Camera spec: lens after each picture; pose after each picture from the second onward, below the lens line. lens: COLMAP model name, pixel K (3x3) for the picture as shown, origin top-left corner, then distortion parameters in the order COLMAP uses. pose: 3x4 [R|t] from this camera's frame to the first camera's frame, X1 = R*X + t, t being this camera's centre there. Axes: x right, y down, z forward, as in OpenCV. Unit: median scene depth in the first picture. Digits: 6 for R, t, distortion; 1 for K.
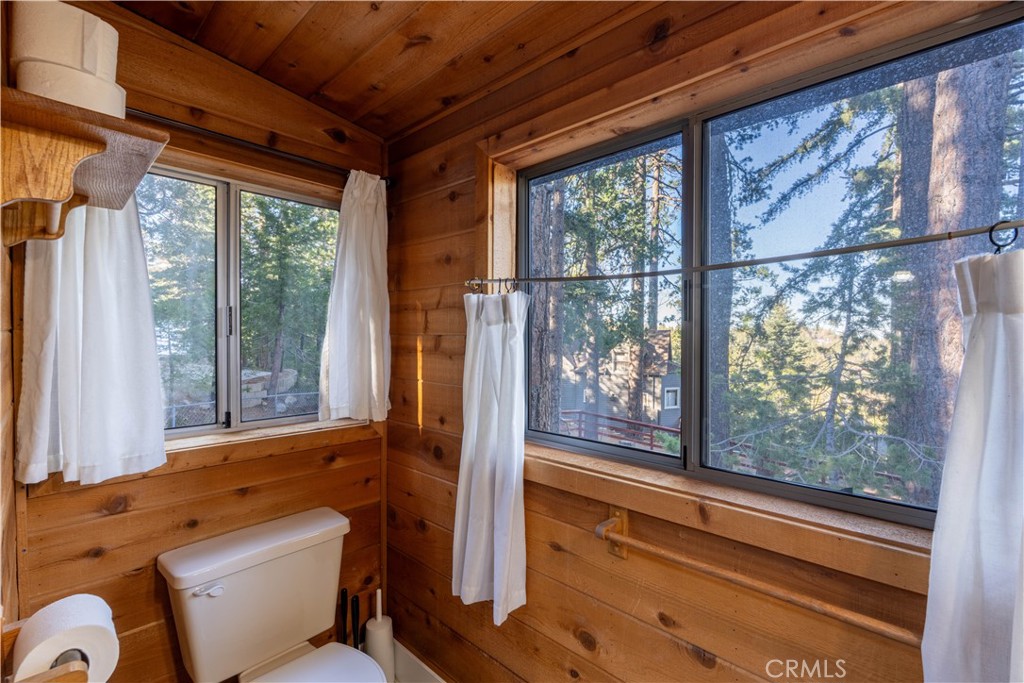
lens RADIAL K [[450.8, 0, 517.1], [0, 450.8, 339.5], [0, 0, 1]] dist [-0.002155, 0.000717]
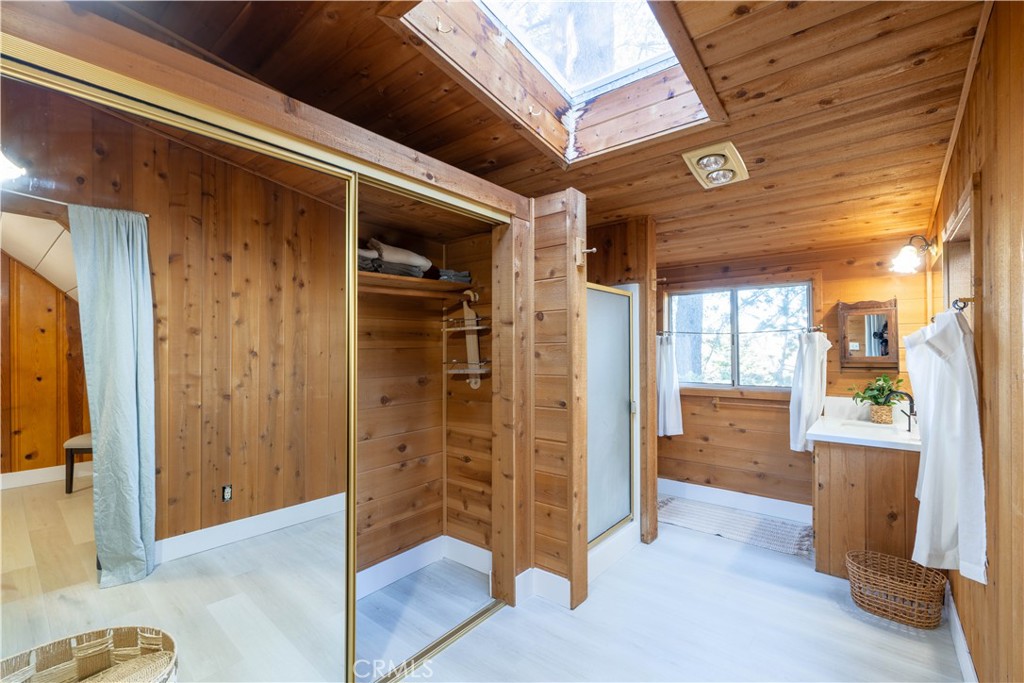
lens RADIAL K [[450.8, 0, 506.4], [0, 450.8, 345.5], [0, 0, 1]] dist [-0.002155, 0.000717]
pose [[0.997816, -0.011170, 0.065105, -1.549119], [0.012352, 0.999766, -0.017785, 0.005720], [-0.064891, 0.018550, 0.997720, -2.298326]]
